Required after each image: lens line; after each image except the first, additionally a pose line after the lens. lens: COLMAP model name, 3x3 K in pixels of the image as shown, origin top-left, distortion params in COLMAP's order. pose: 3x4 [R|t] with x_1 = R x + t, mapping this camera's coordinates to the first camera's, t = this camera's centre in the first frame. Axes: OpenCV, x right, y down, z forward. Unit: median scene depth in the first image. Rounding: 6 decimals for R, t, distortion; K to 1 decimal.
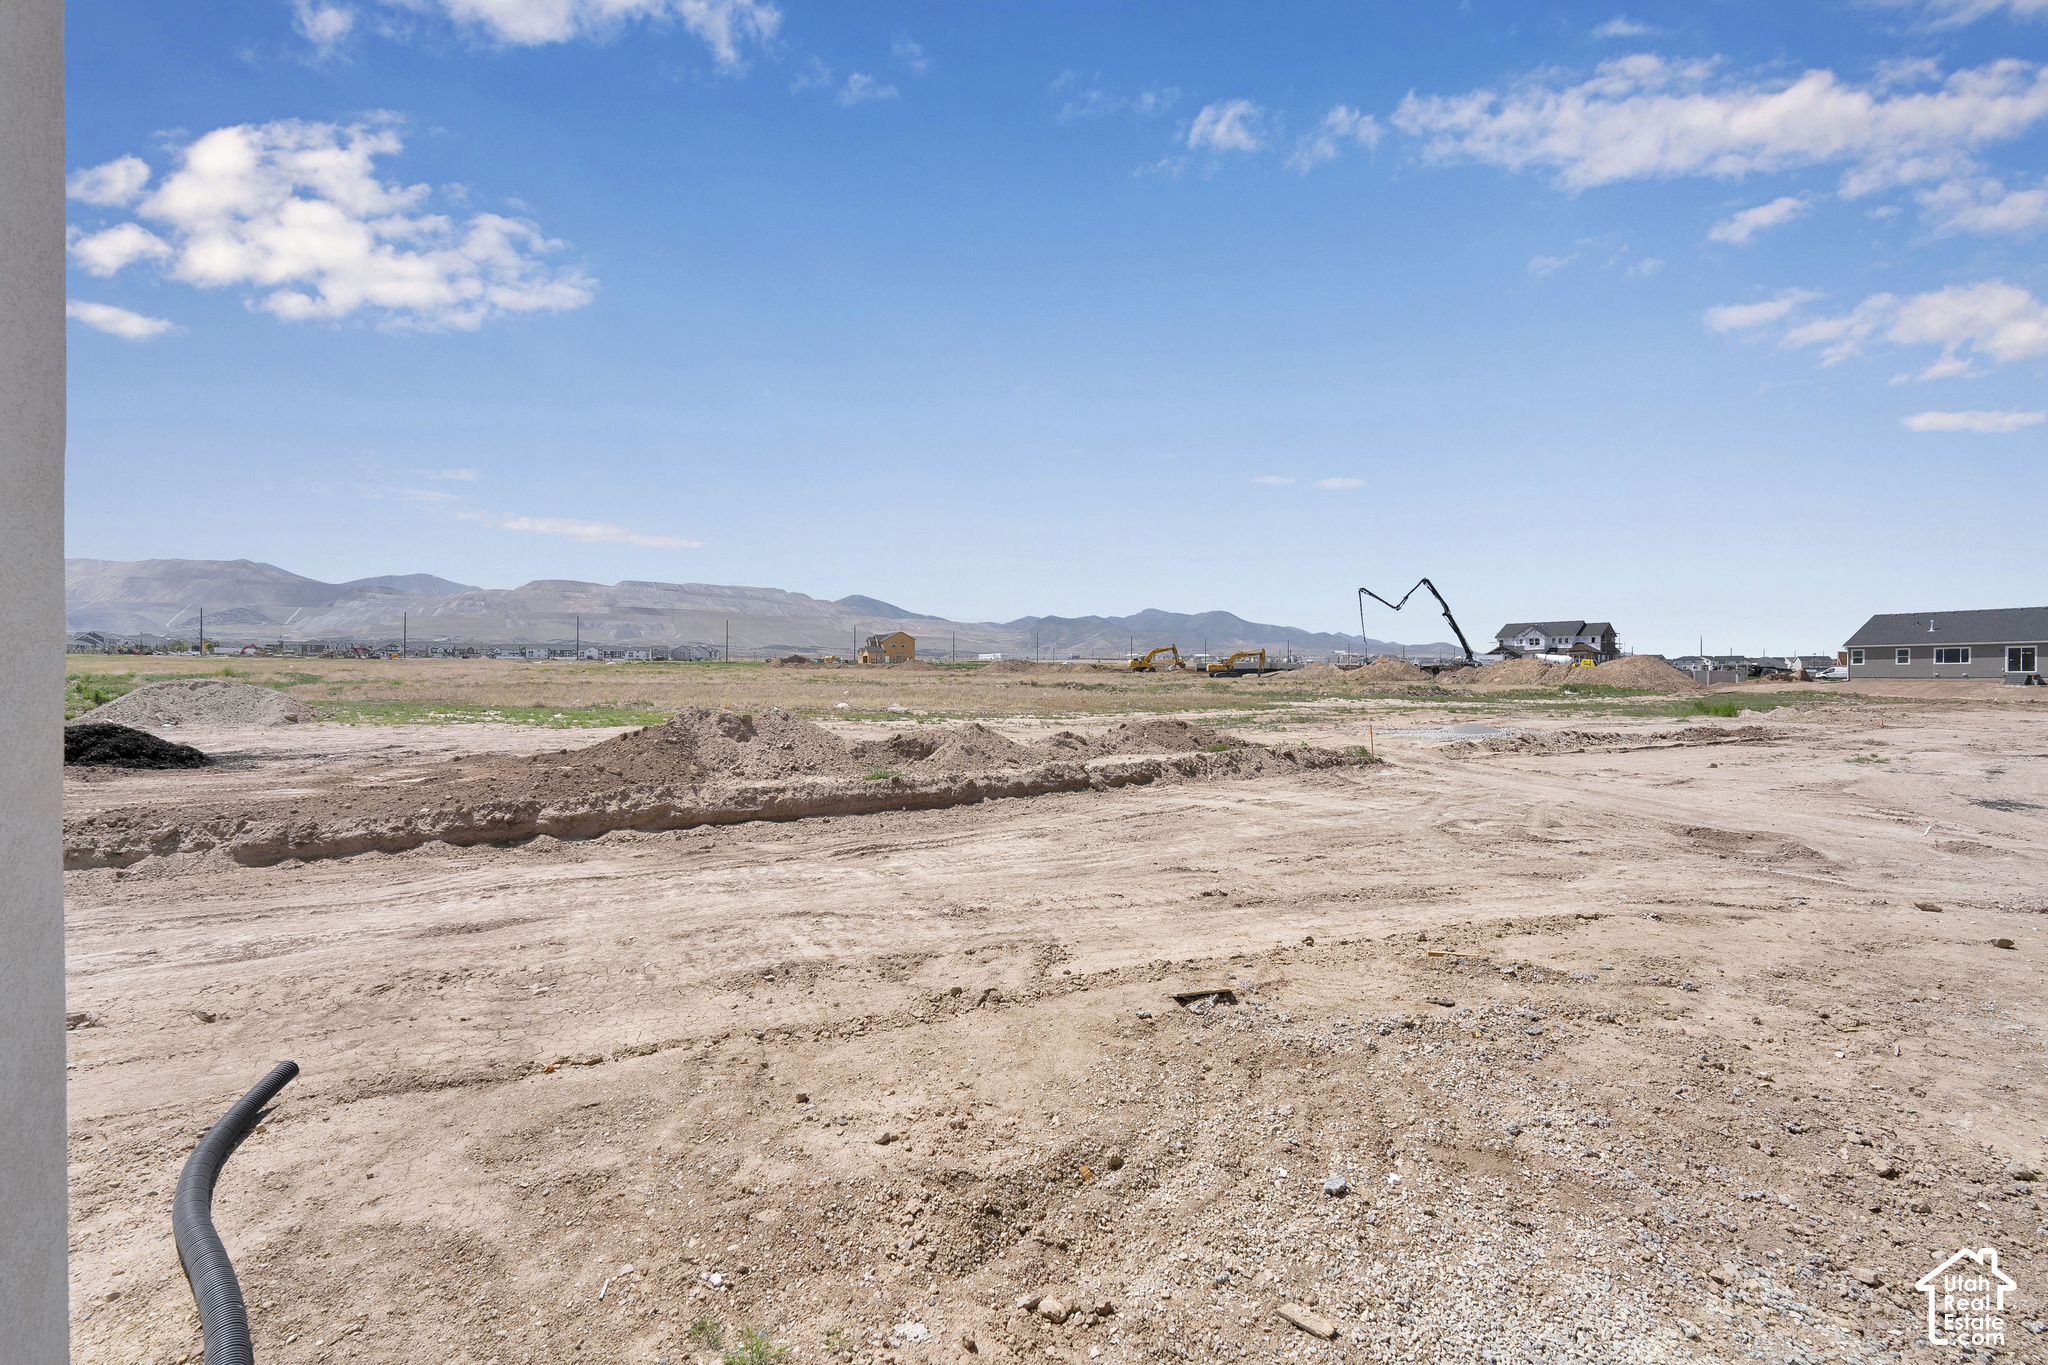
lens RADIAL K [[831.4, 0, 1027.1], [0, 831.4, 685.2], [0, 0, 1]] dist [-0.013350, 0.000489]
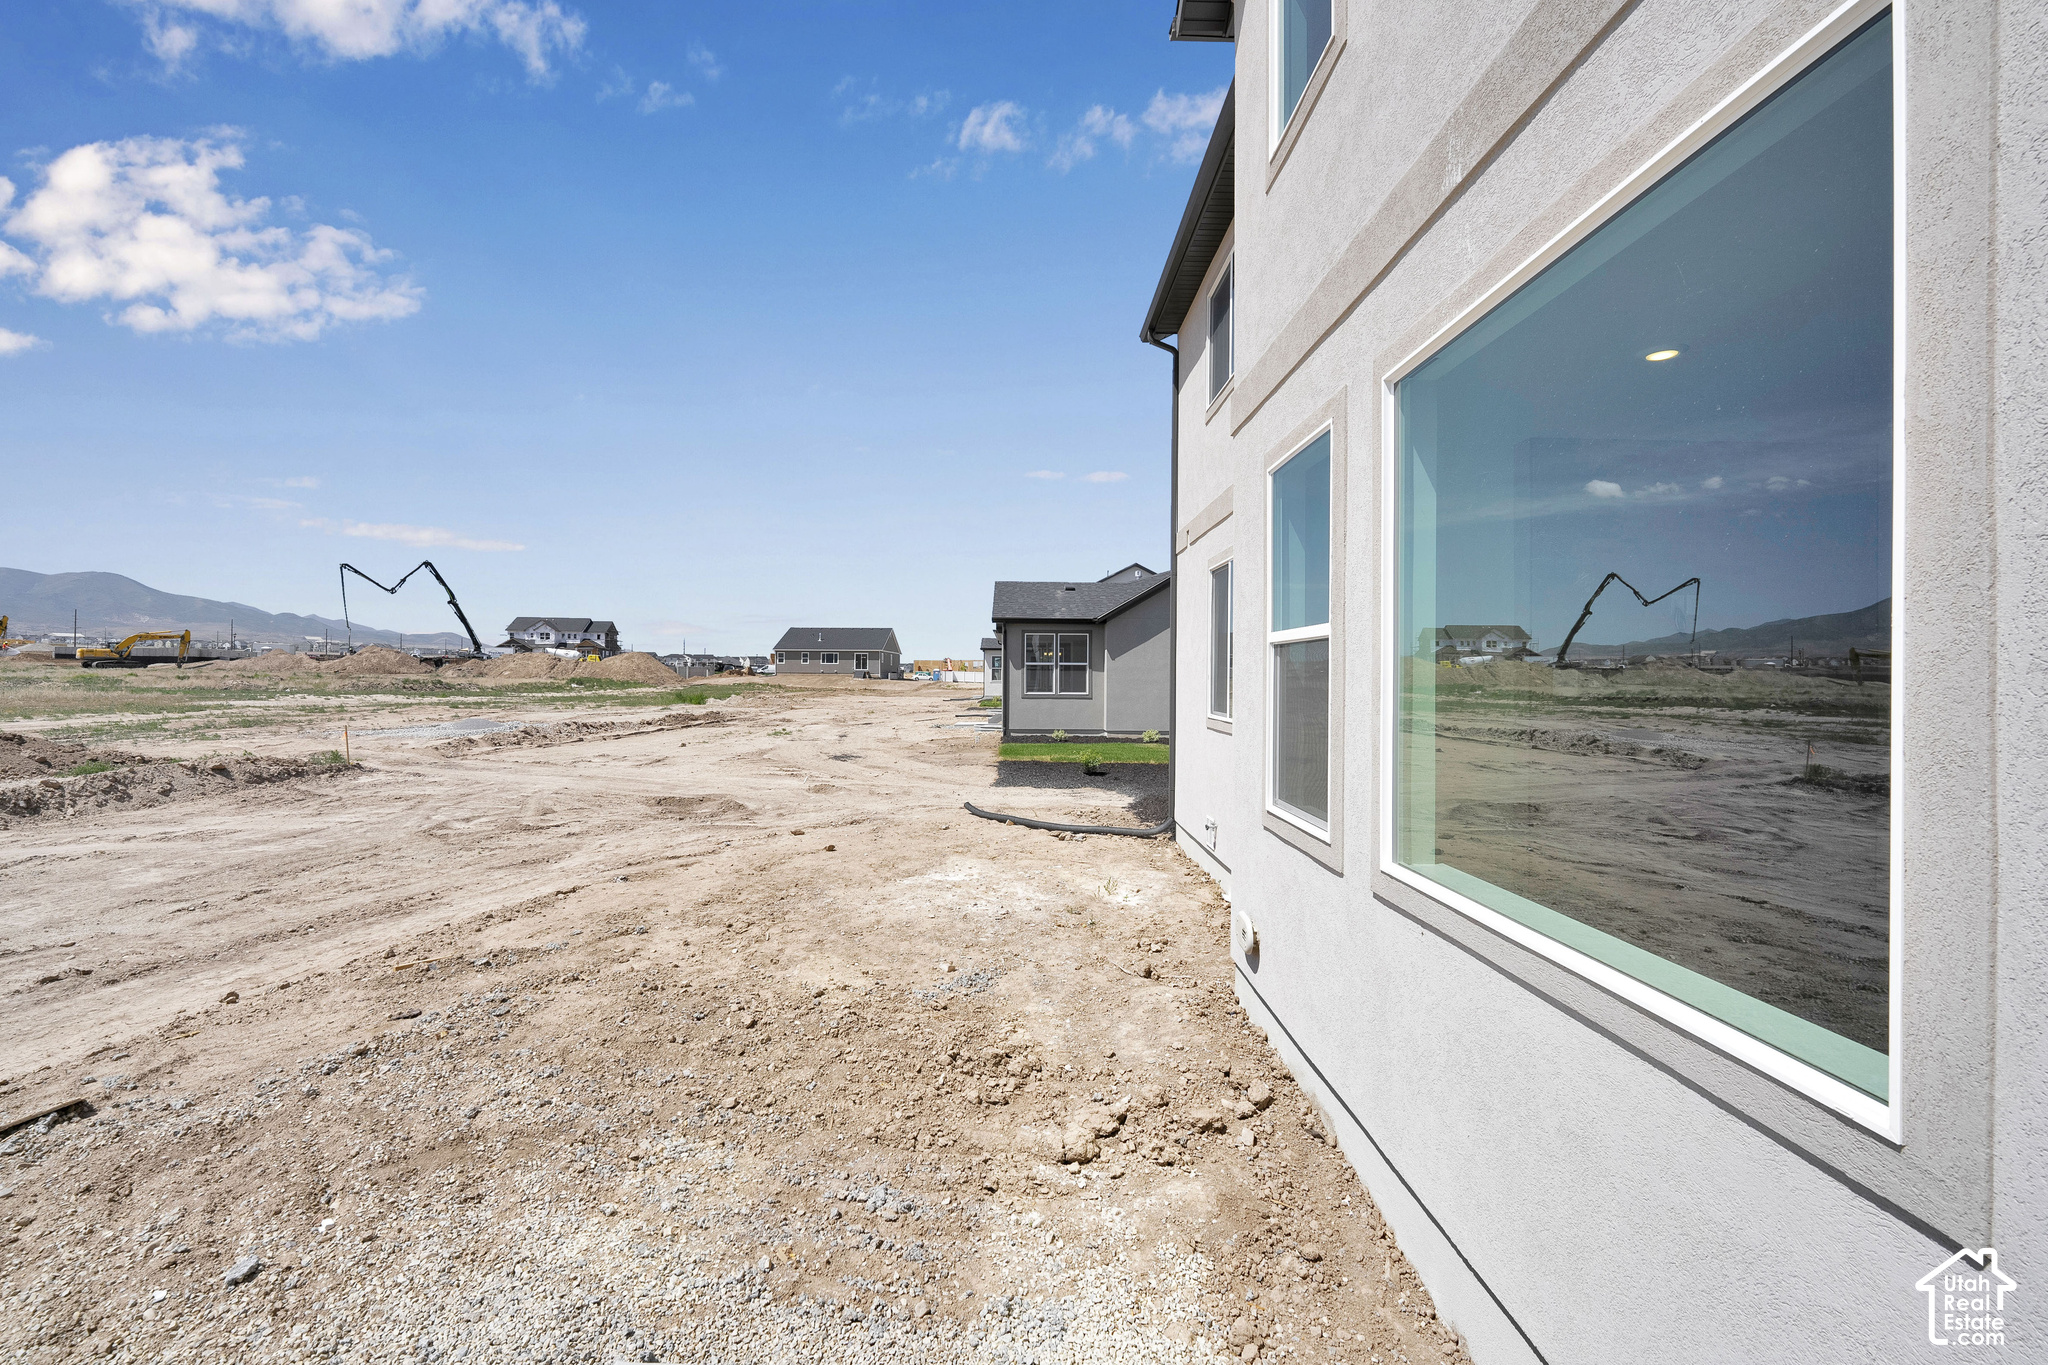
lens RADIAL K [[831.4, 0, 1017.8], [0, 831.4, 672.8], [0, 0, 1]] dist [-0.013350, 0.000489]
pose [[0.482194, 0.004695, 0.876052, 0.004473], [0.001544, 0.999980, -0.006210, 0.000131], [-0.876063, 0.004347, 0.482177, -0.020777]]
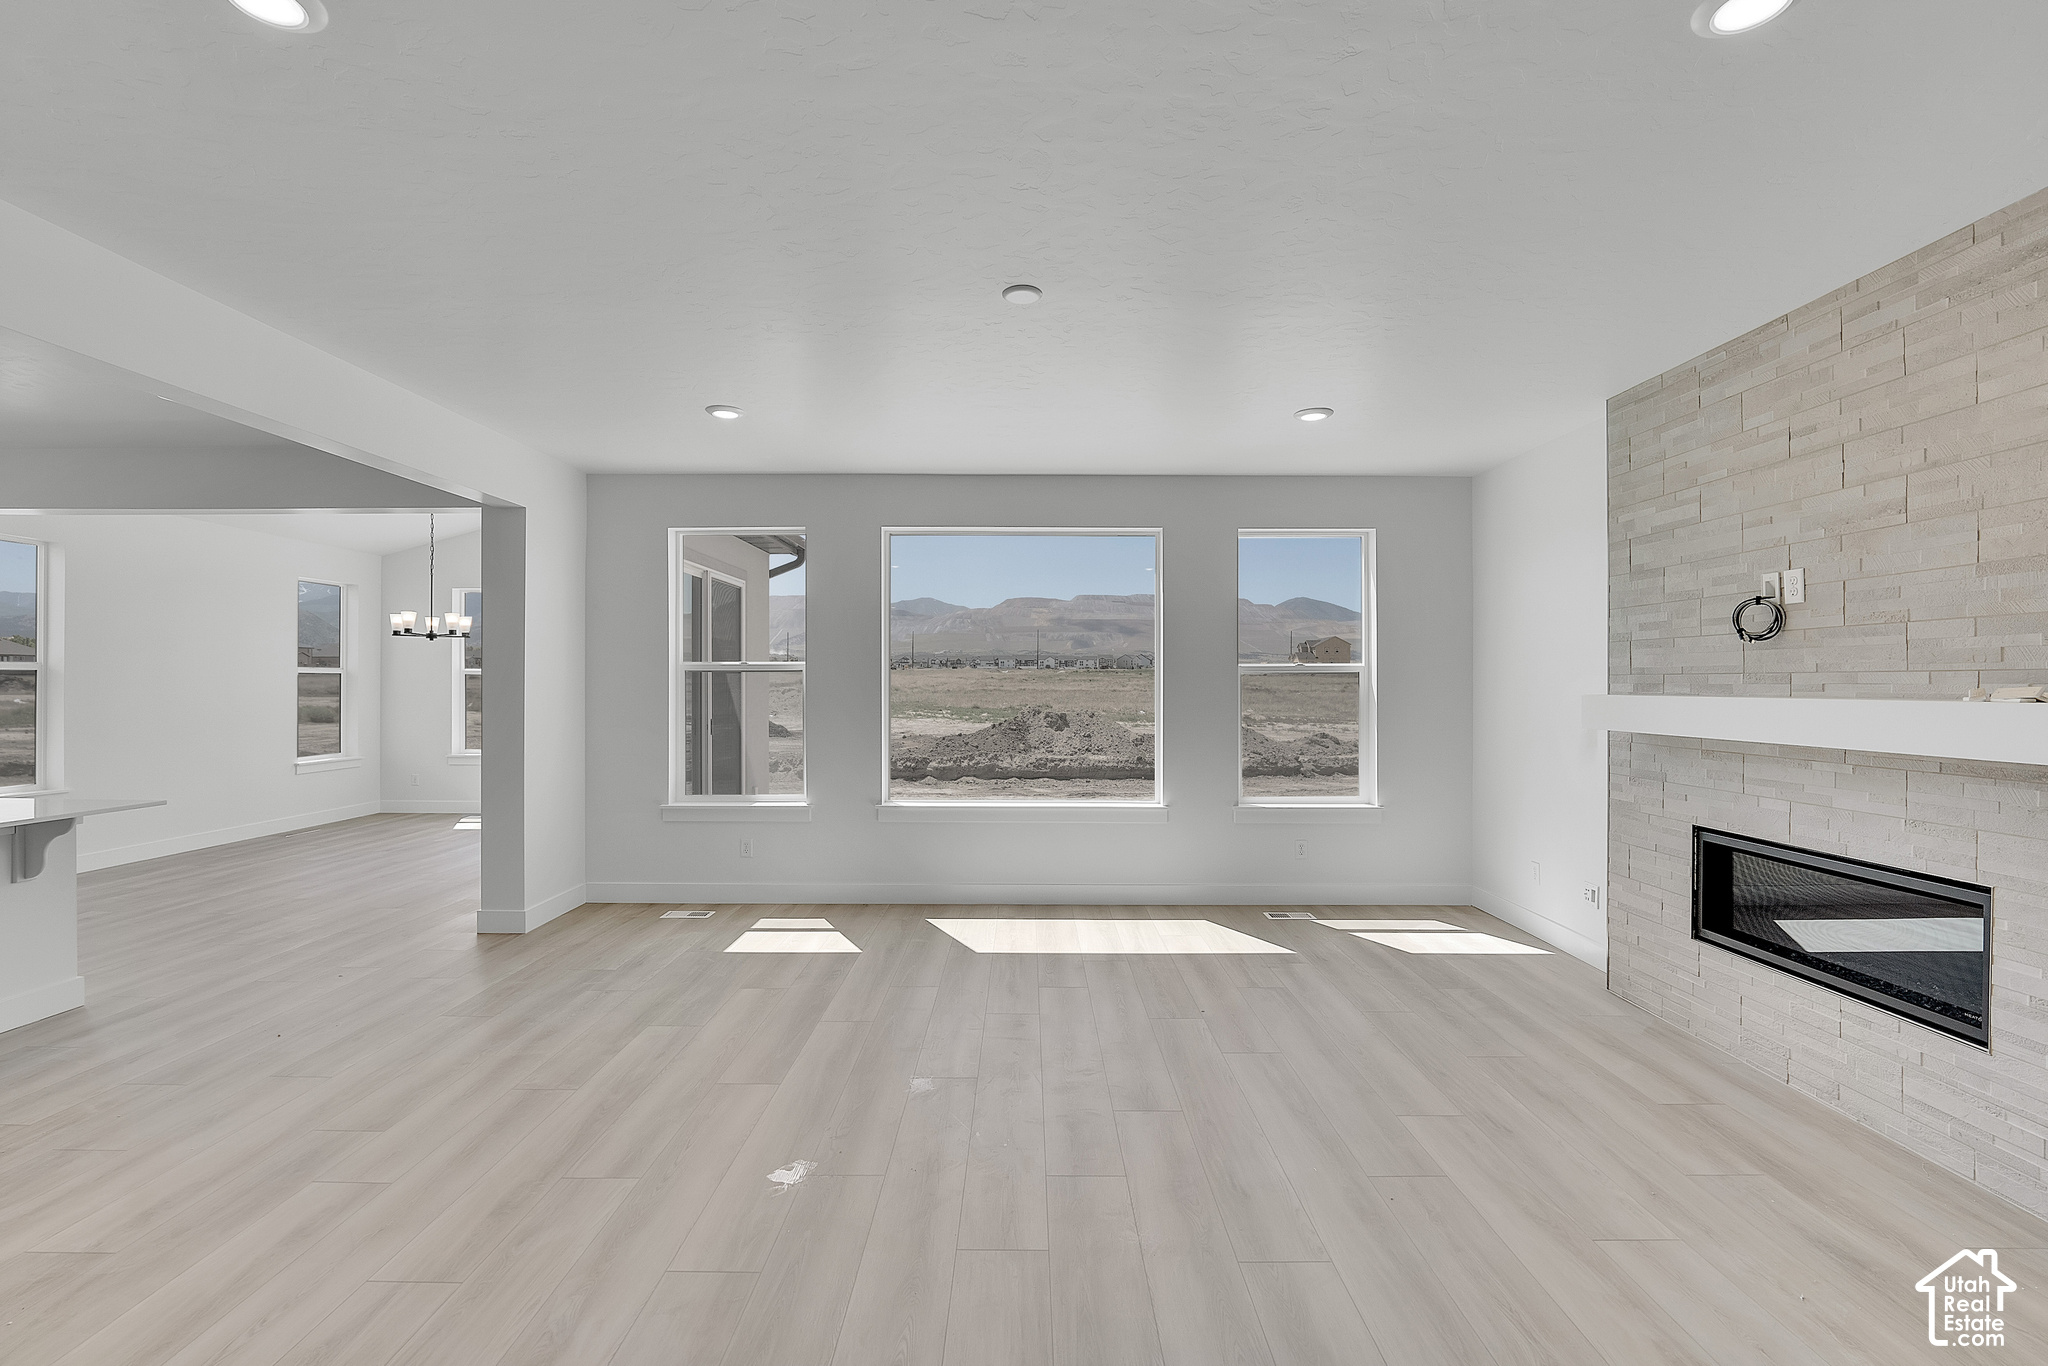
lens RADIAL K [[860.6, 0, 1029.0], [0, 860.6, 684.0], [0, 0, 1]] dist [-0.008259, -0.000082]
pose [[0.870128, -0.000875, -0.492825, 0.360646], [-0.003760, 0.999958, -0.008412, -0.002985], [0.492811, 0.009173, 0.870088, -0.357591]]
